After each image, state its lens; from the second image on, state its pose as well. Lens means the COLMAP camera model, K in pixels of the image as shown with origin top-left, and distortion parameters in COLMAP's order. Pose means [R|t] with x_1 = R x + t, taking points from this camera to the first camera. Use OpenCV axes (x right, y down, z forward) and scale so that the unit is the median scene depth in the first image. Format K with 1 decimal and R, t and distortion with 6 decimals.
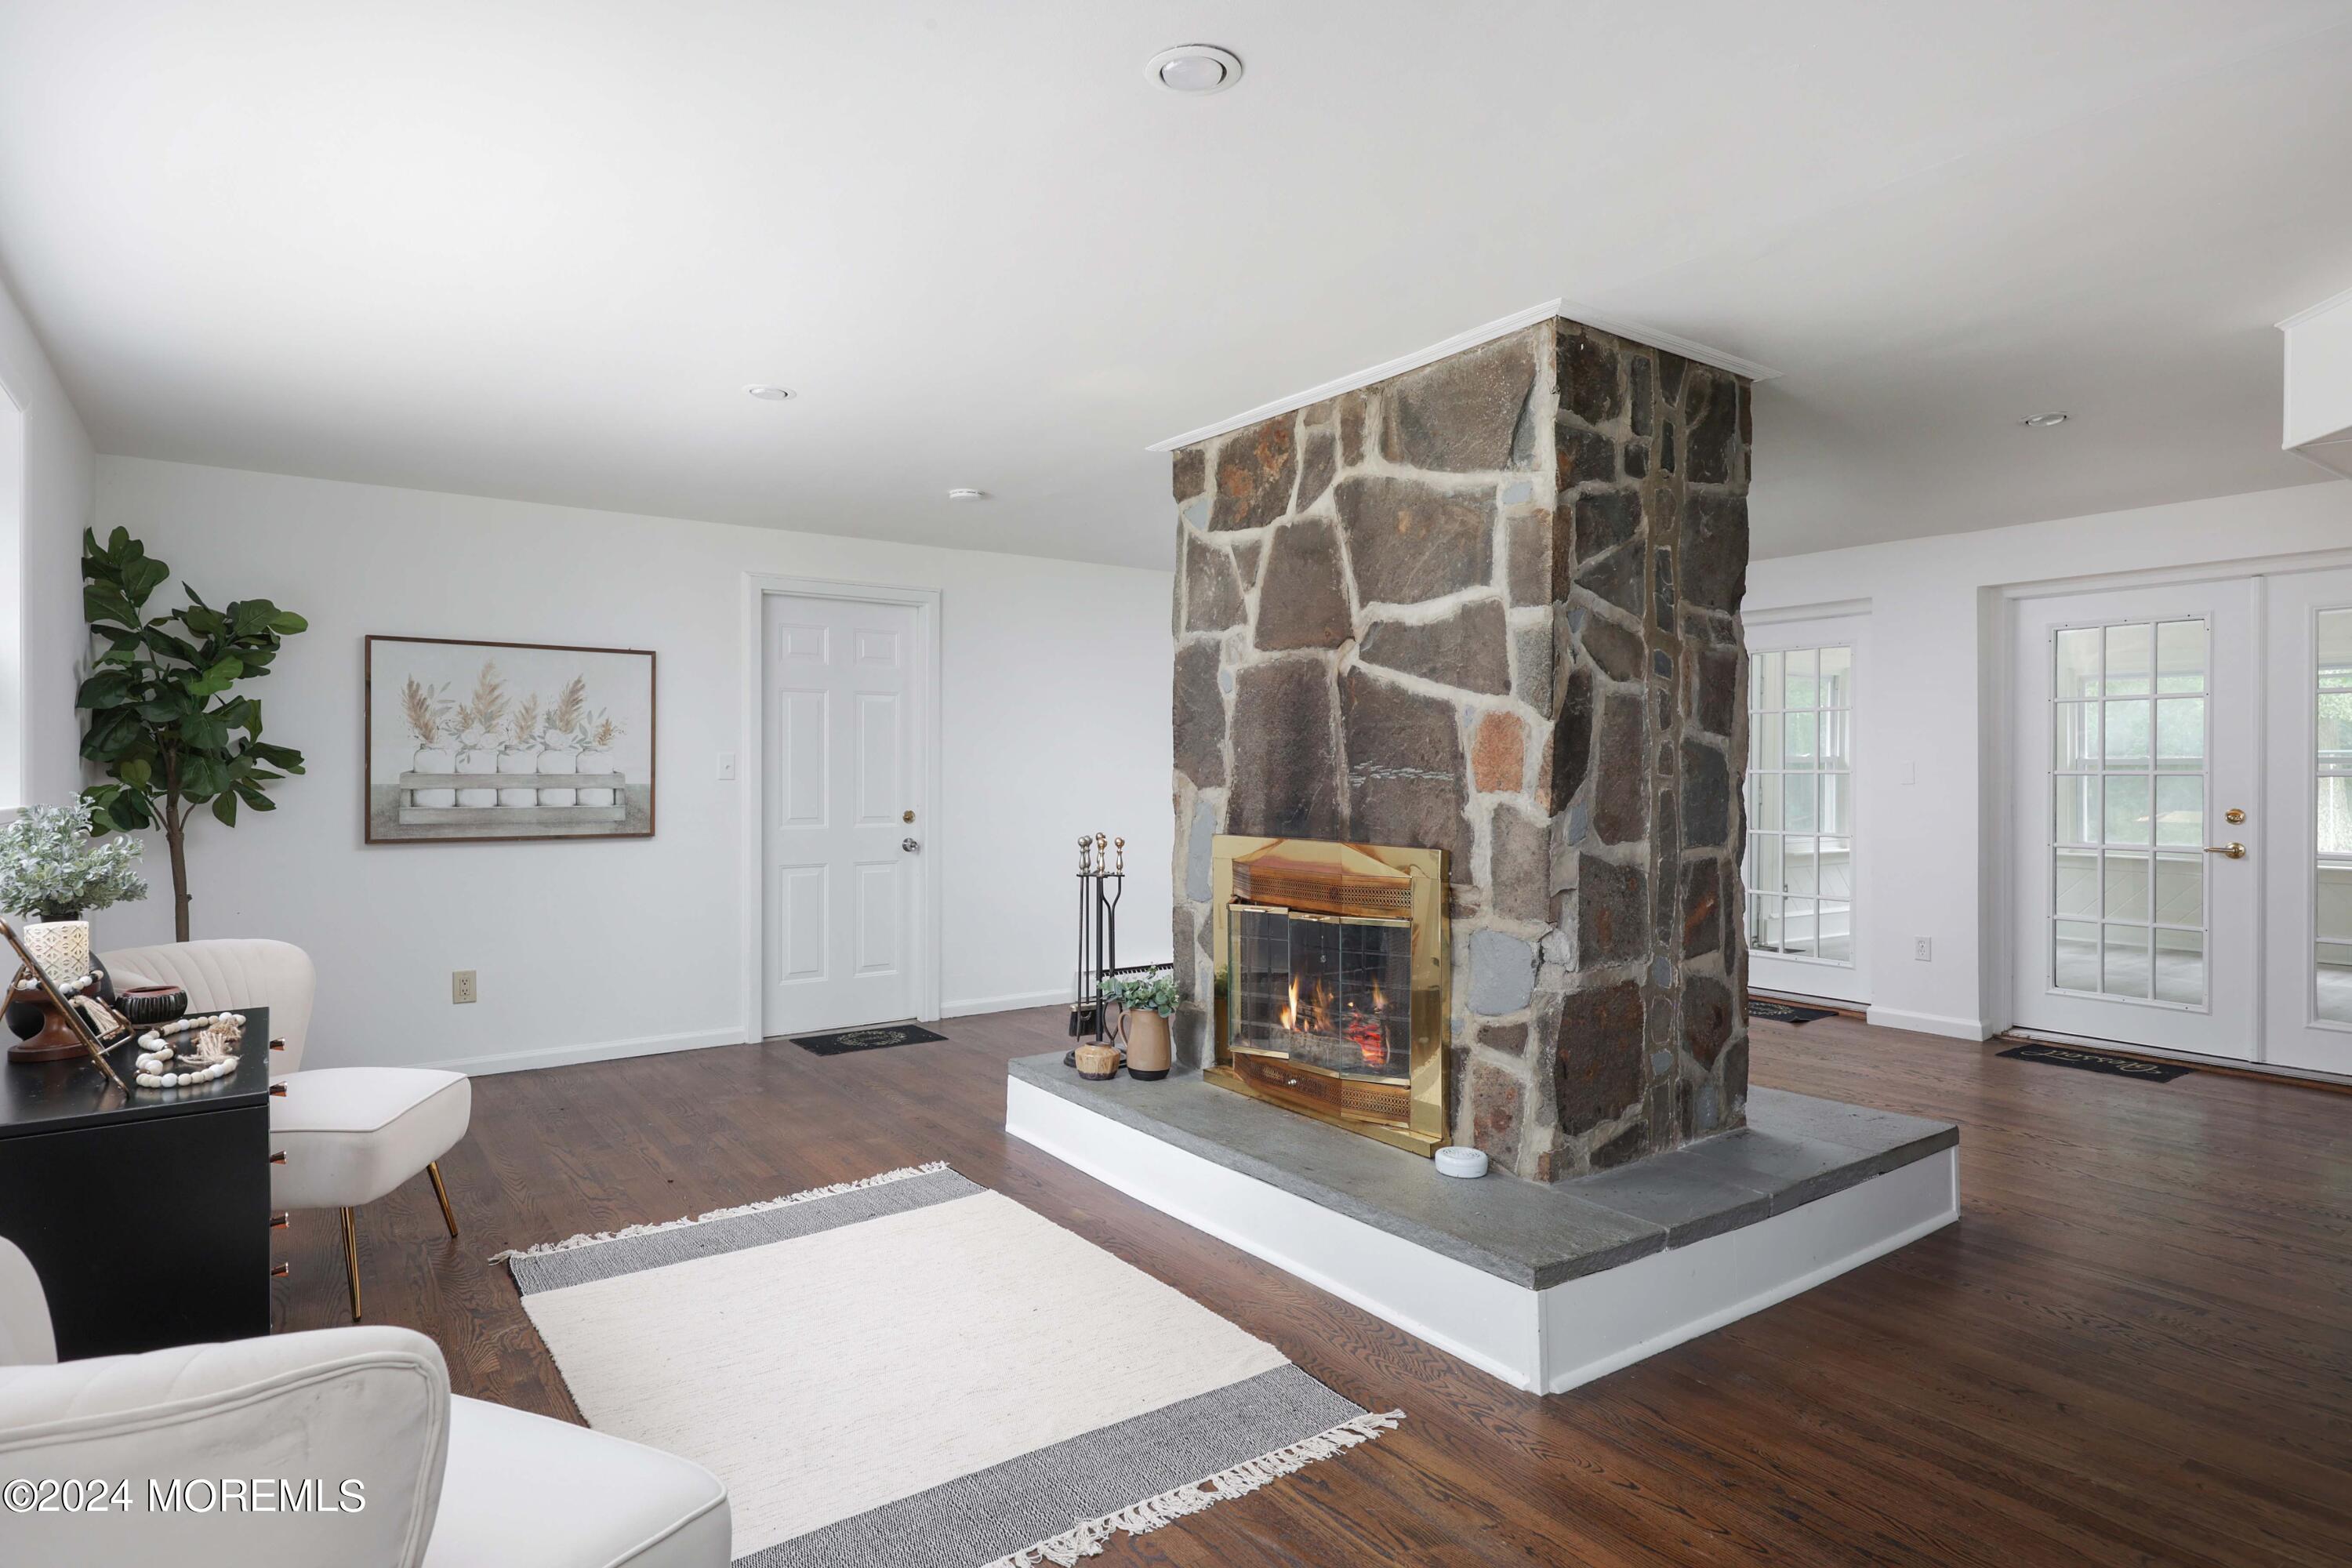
lens RADIAL K [[1278.4, 0, 1185.1], [0, 1278.4, 786.2], [0, 0, 1]] dist [-0.003943, -0.000287]
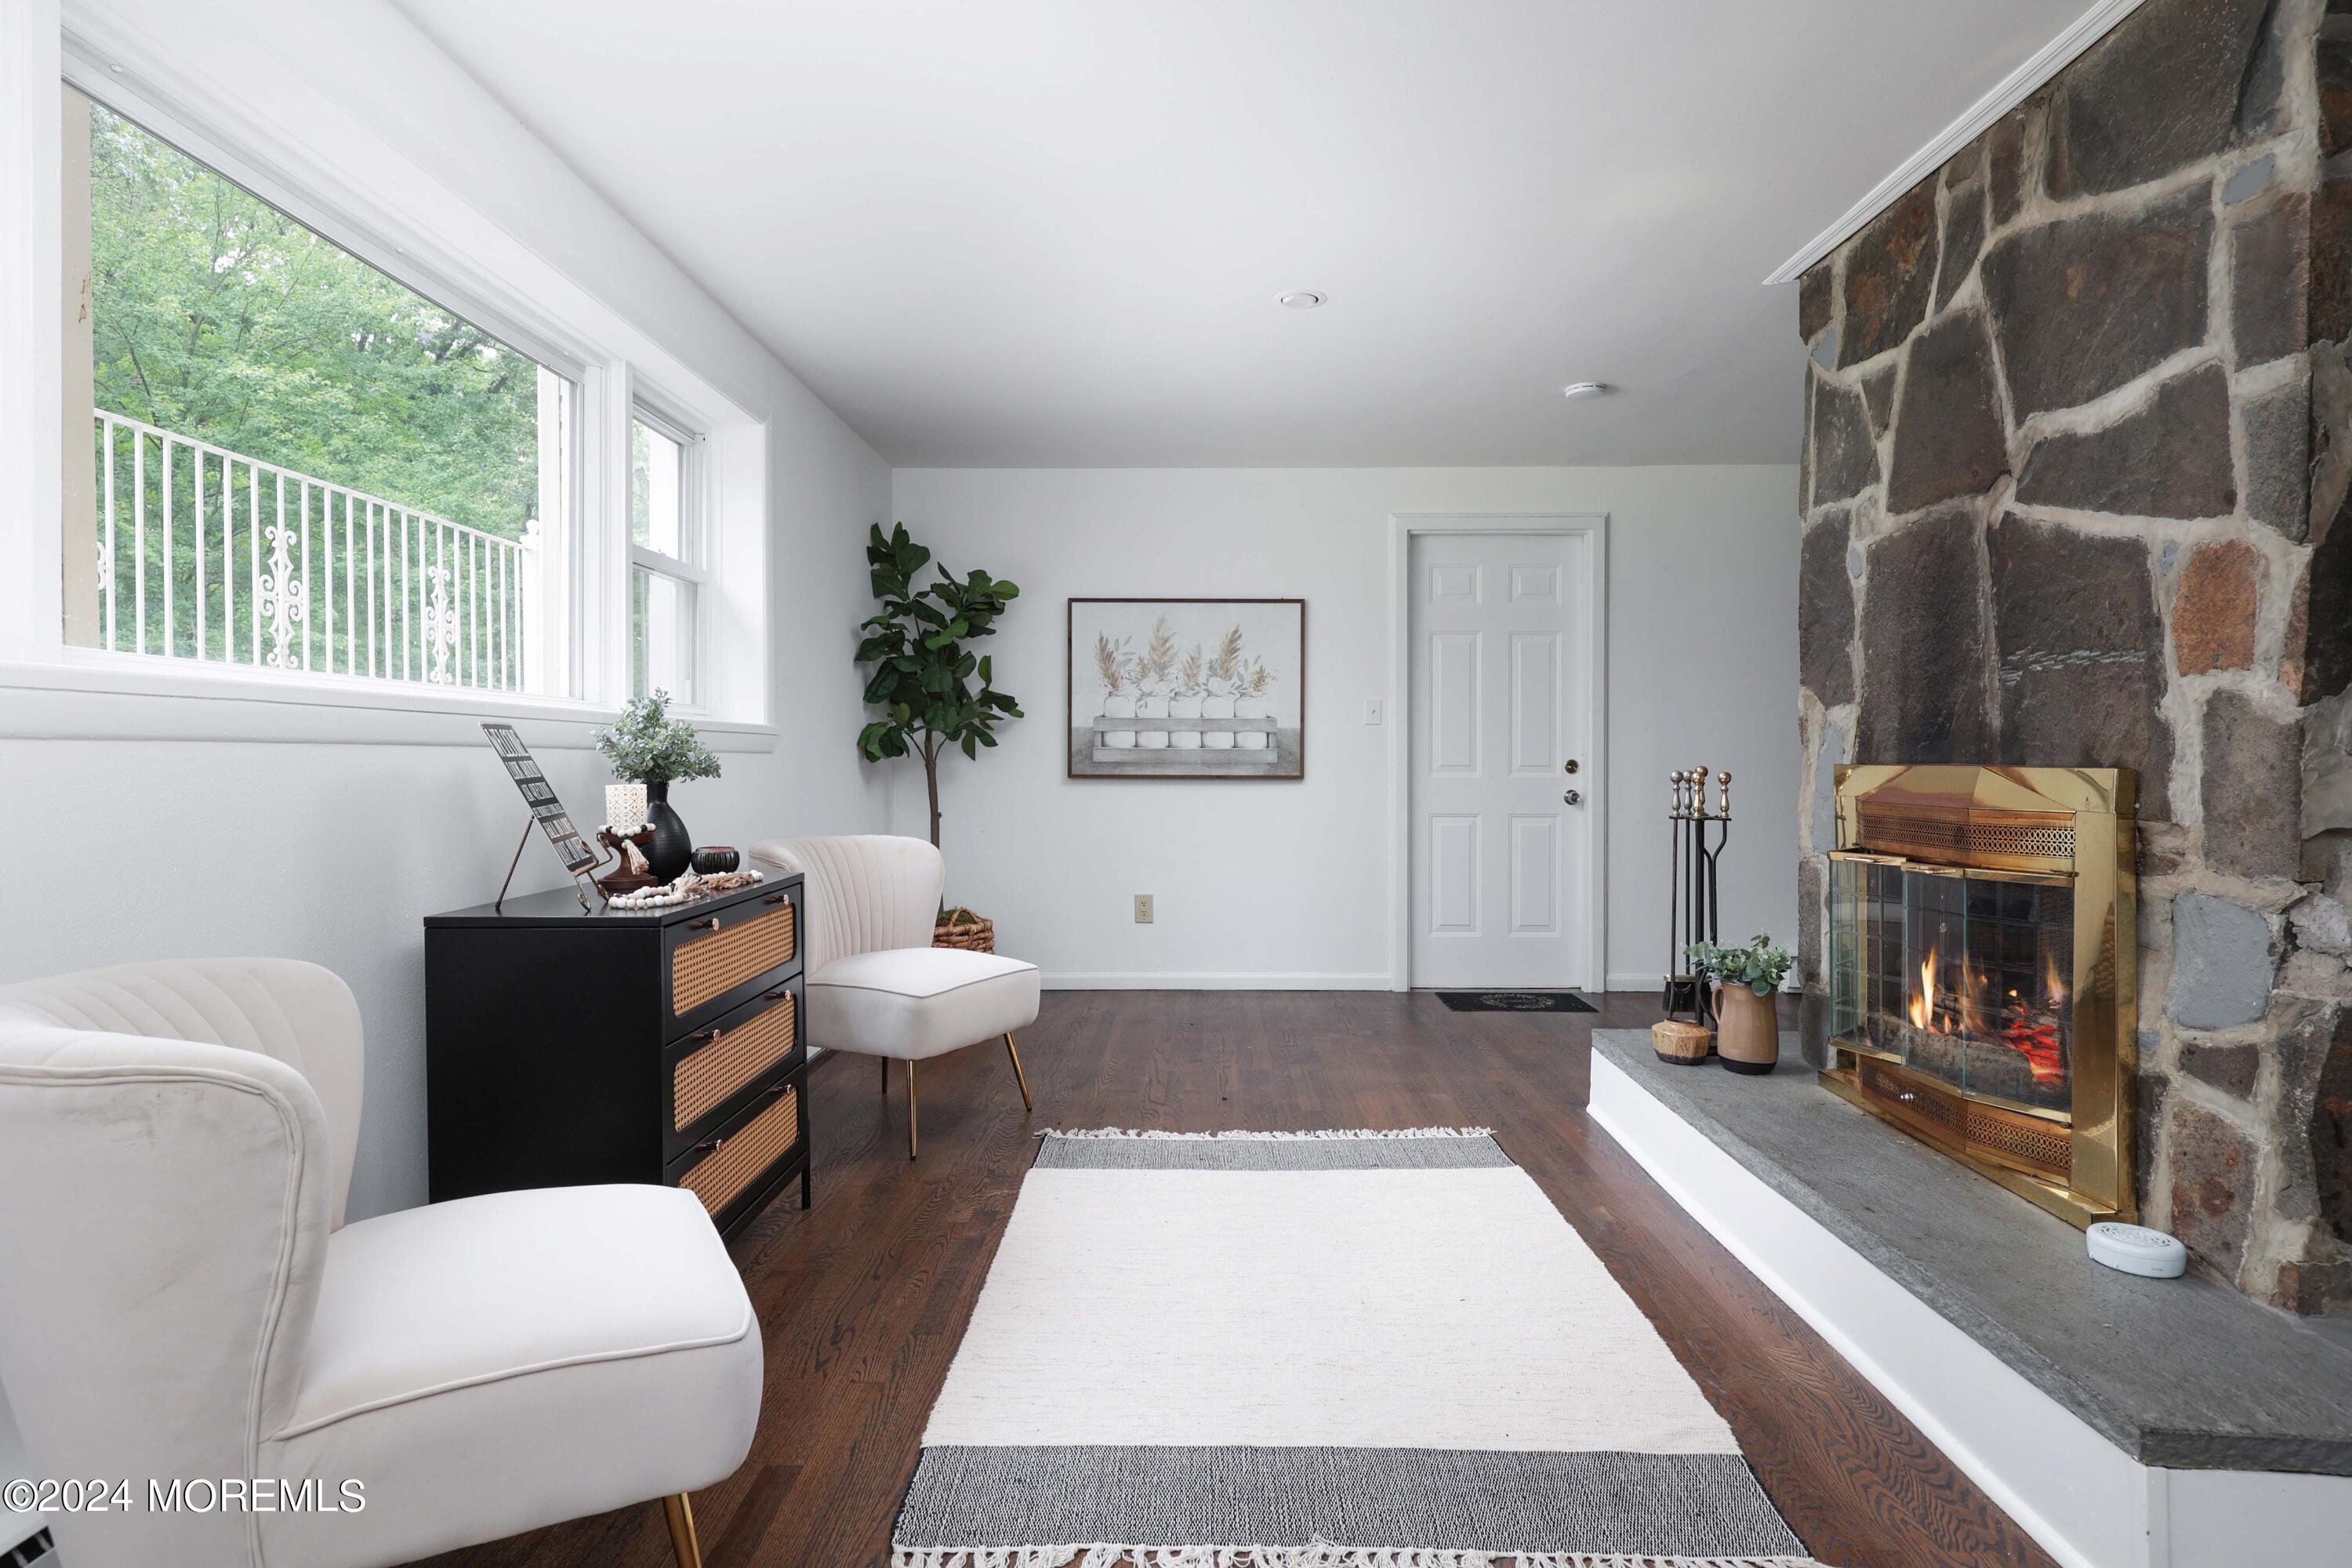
lens RADIAL K [[1278.4, 0, 1169.4], [0, 1278.4, 781.5], [0, 0, 1]] dist [-0.003943, -0.000287]
pose [[0.798469, 0.013112, -0.601894, 0.173470], [-0.008545, 0.999909, 0.010447, 0.045390], [0.601976, -0.003198, 0.798508, 0.158190]]
